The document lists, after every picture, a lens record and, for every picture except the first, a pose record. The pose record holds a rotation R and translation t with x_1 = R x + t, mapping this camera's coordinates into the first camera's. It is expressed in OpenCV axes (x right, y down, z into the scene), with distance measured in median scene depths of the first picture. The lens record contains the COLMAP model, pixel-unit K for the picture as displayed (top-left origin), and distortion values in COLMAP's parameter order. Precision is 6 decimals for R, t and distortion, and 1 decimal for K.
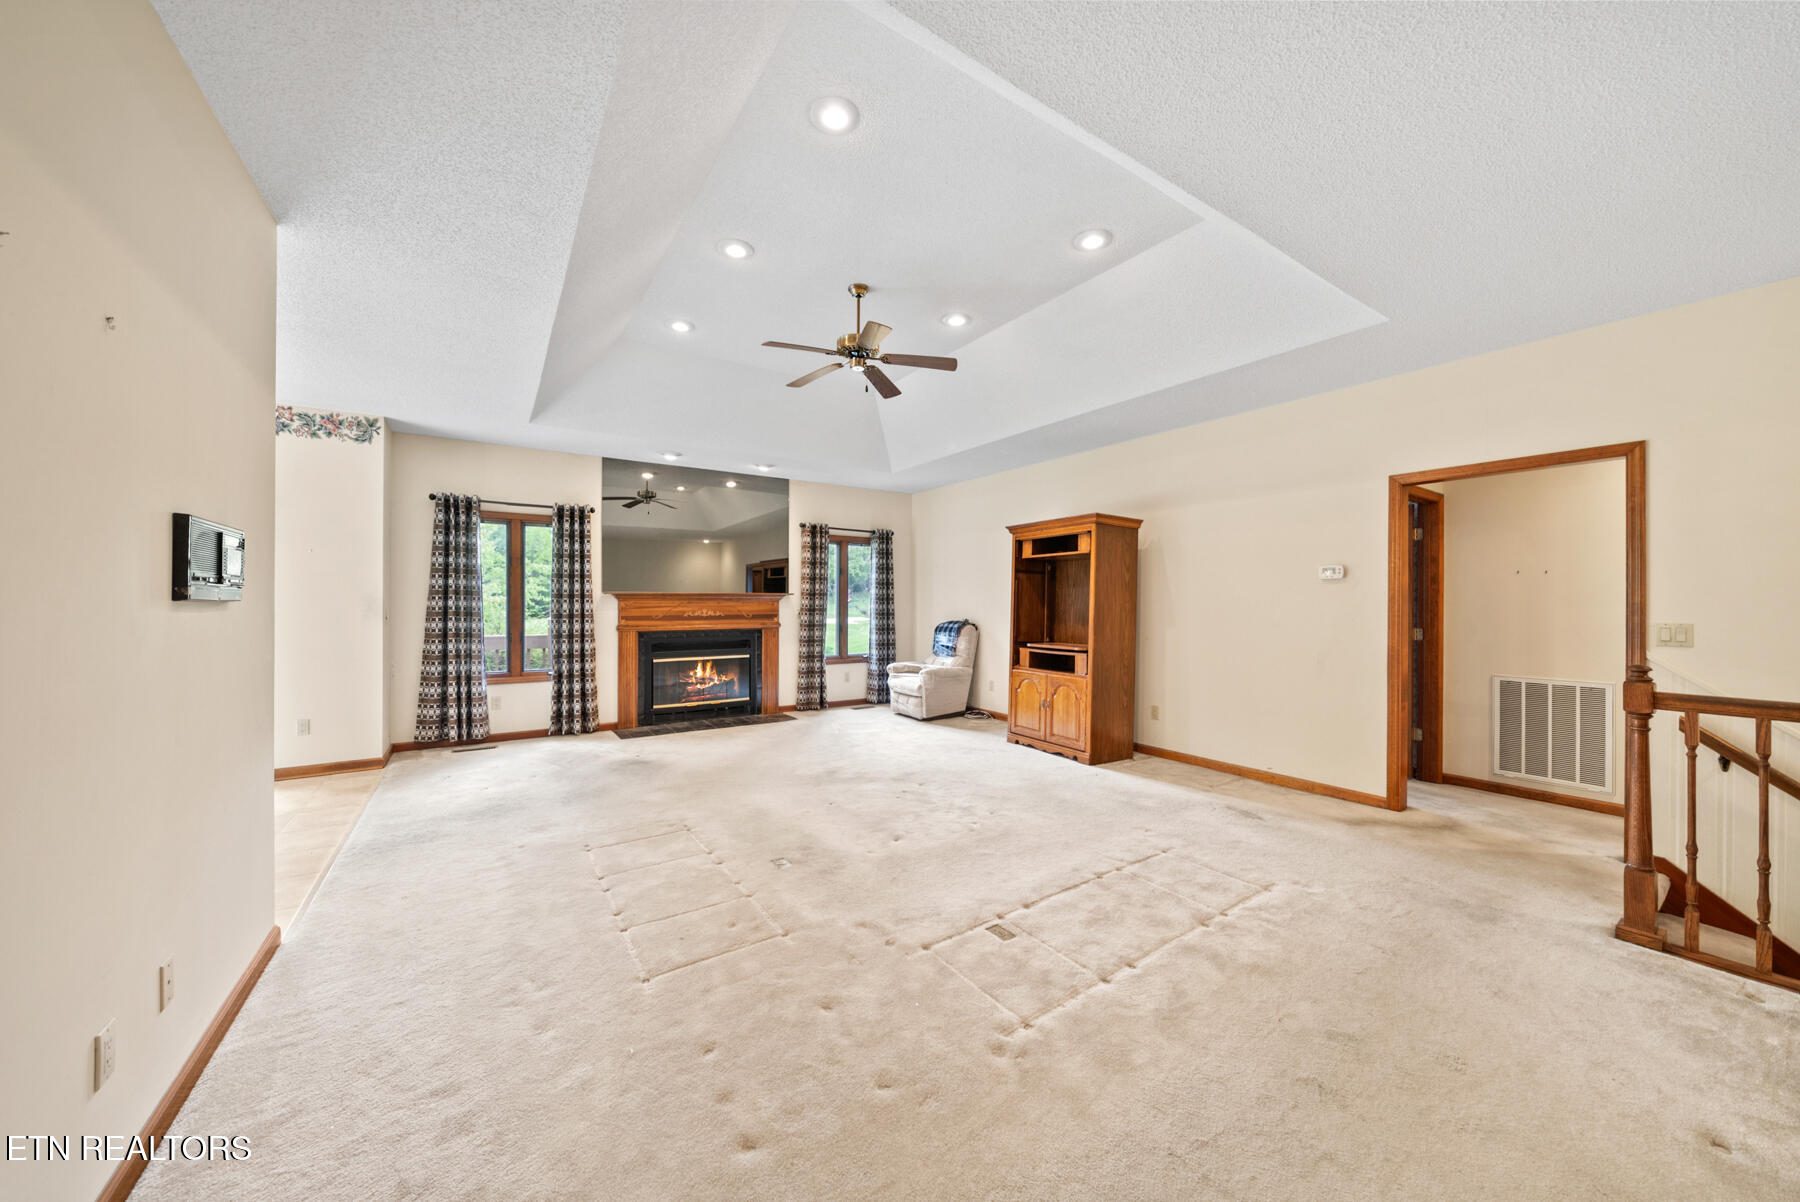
lens RADIAL K [[617.9, 0, 897.6], [0, 617.9, 603.9], [0, 0, 1]] dist [-0.006268, 0.000229]
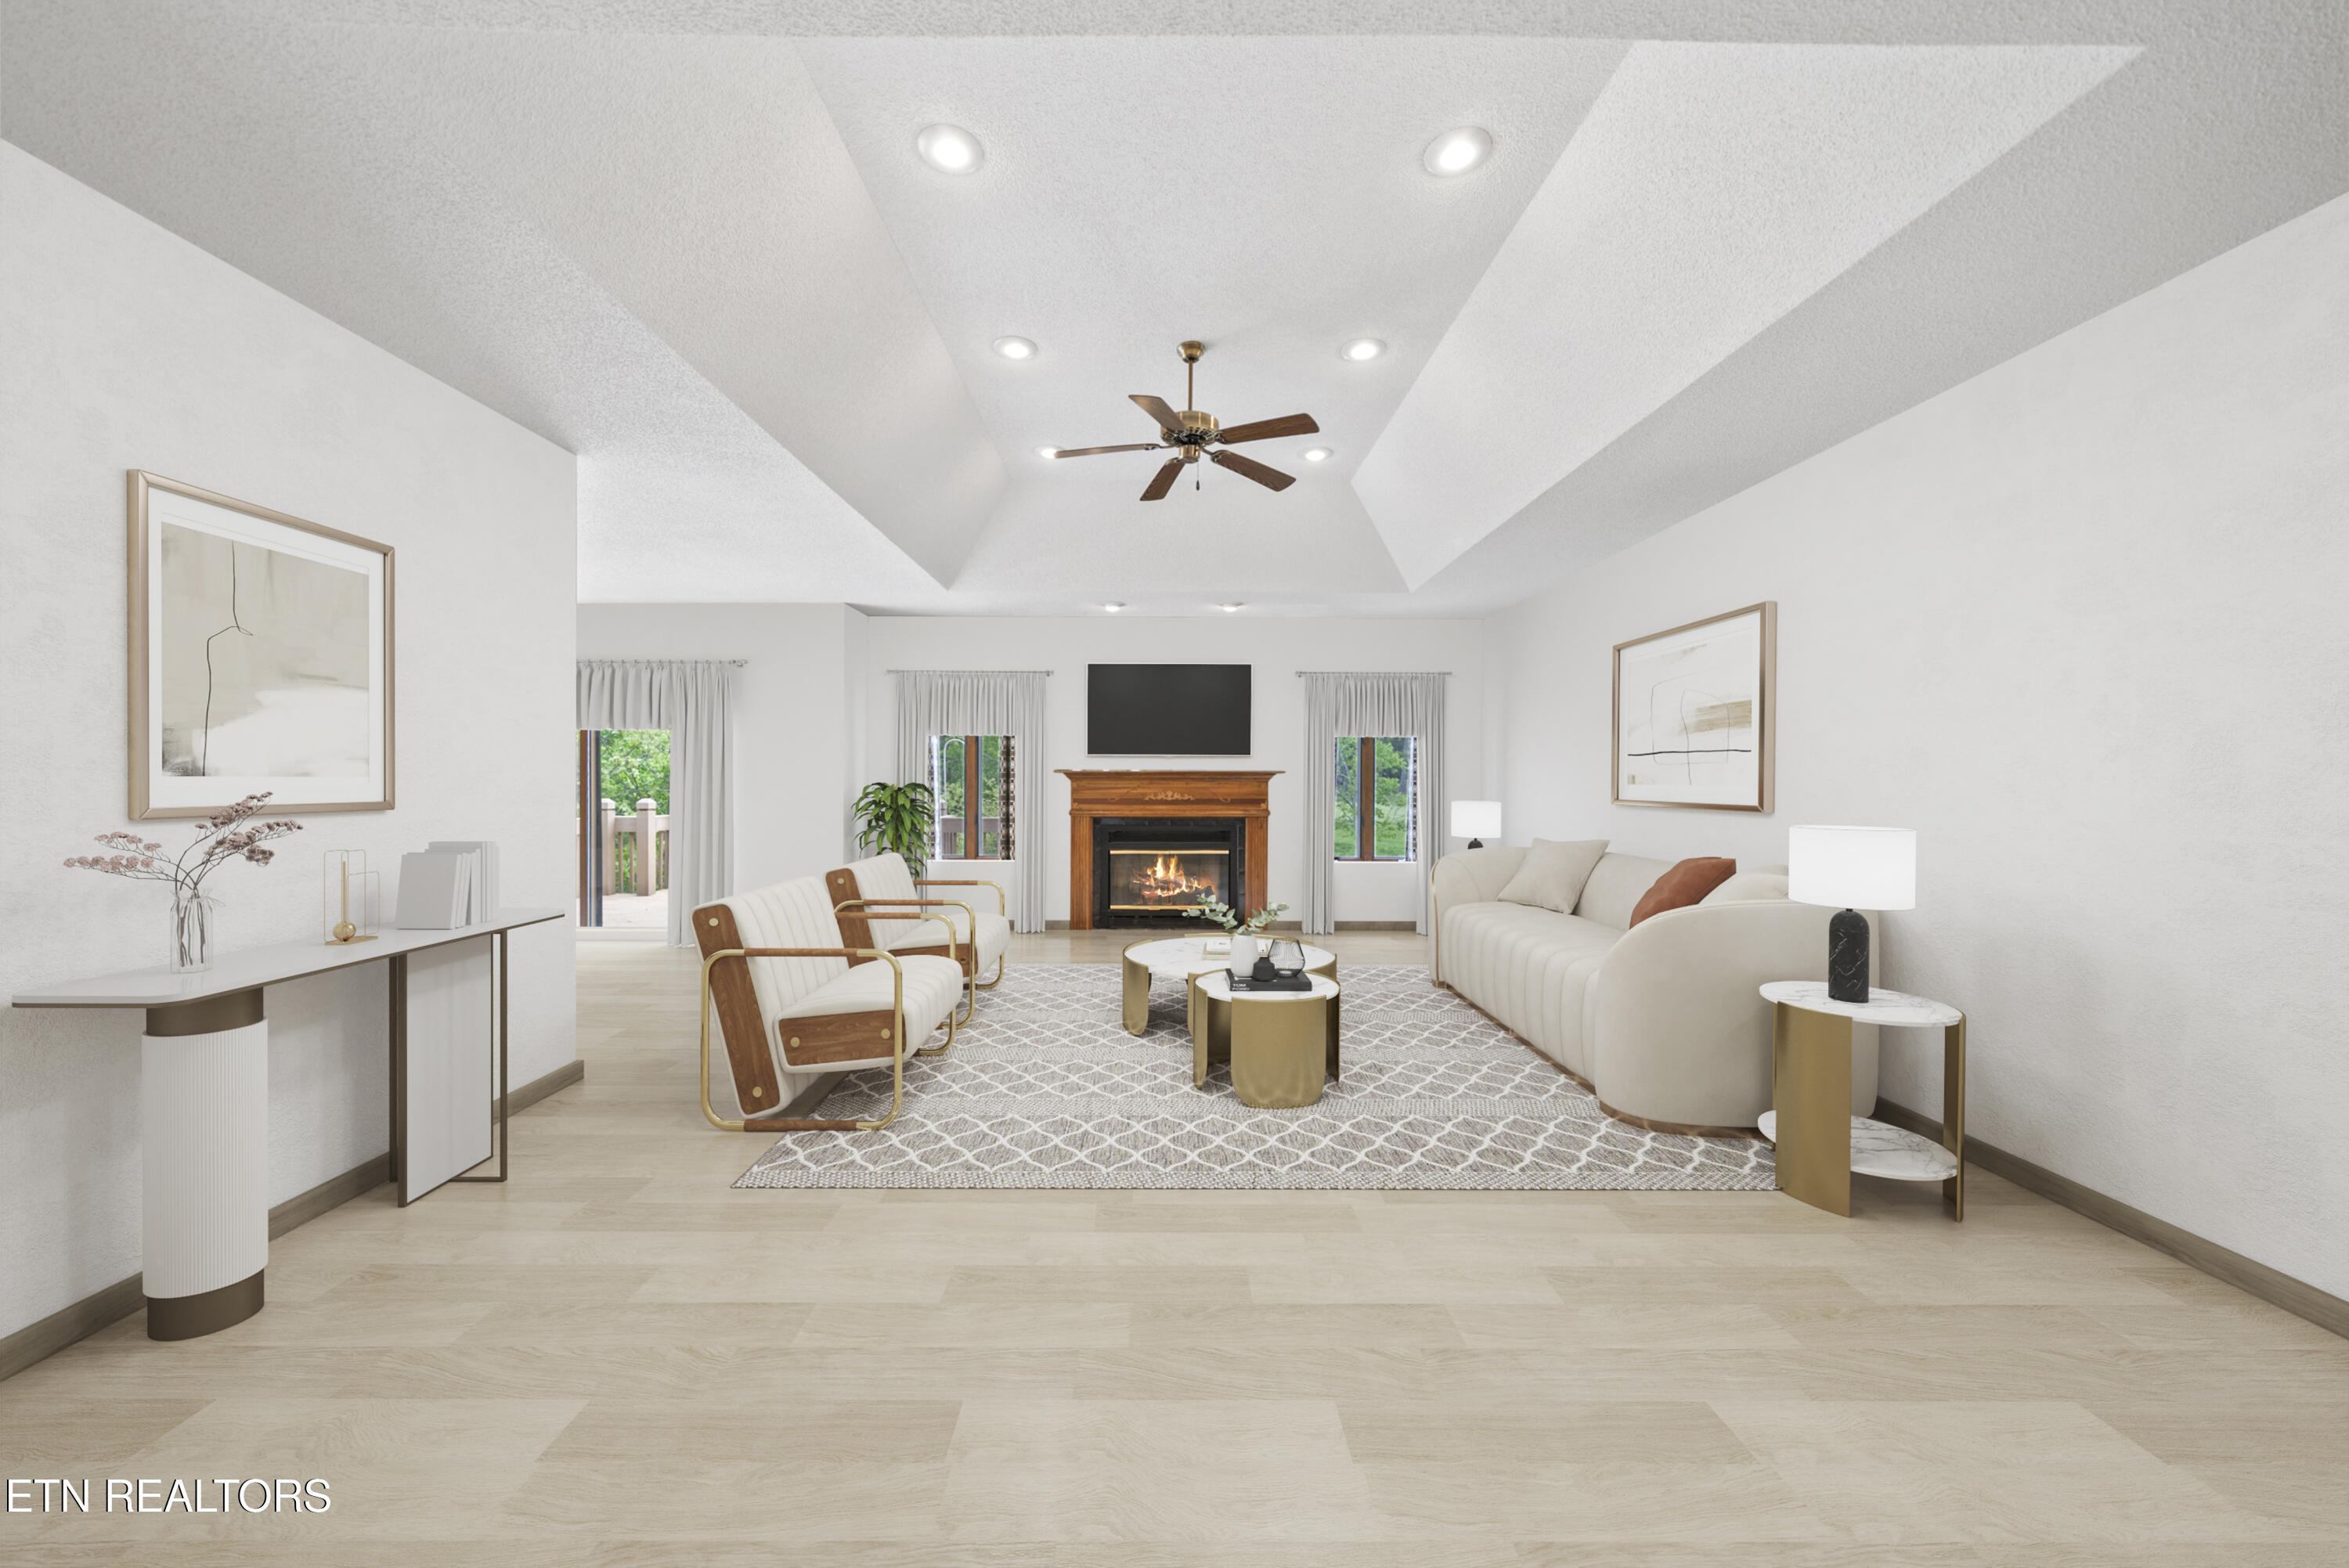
lens RADIAL K [[806.3, 0, 1160.5], [0, 806.3, 782.3], [0, 0, 1]] dist [-0.006268, 0.000229]
pose [[0.834362, 0.003338, -0.551207, 0.341455], [-0.003930, 0.999992, 0.000108, -0.004758], [0.551203, 0.002076, 0.834369, 0.159190]]
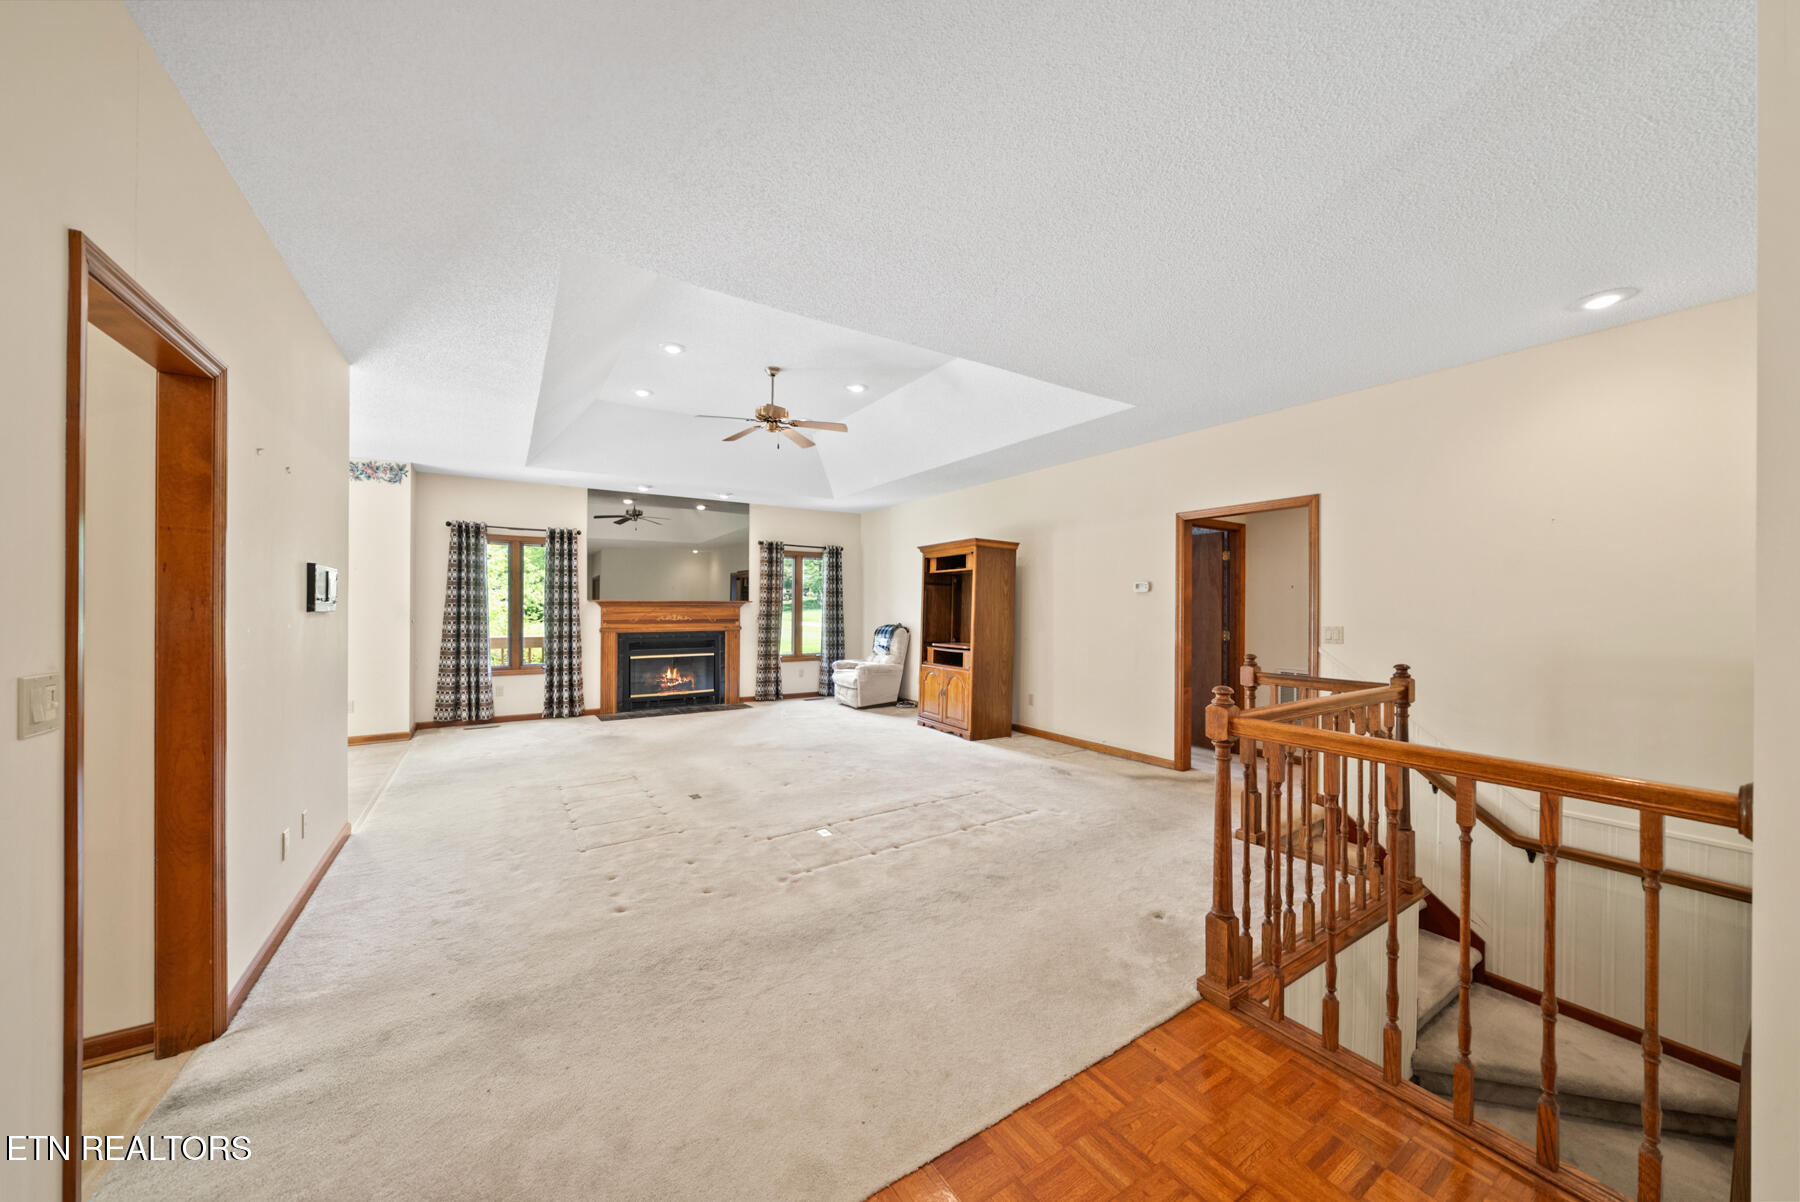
lens RADIAL K [[617.9, 0, 897.1], [0, 617.9, 605.6], [0, 0, 1]] dist [-0.006268, 0.000229]
pose [[0.999895, 0.000564, -0.014471, 0.176291], [-0.000617, 0.999993, -0.003683, -0.005761], [0.014469, 0.003691, 0.999889, -0.240748]]
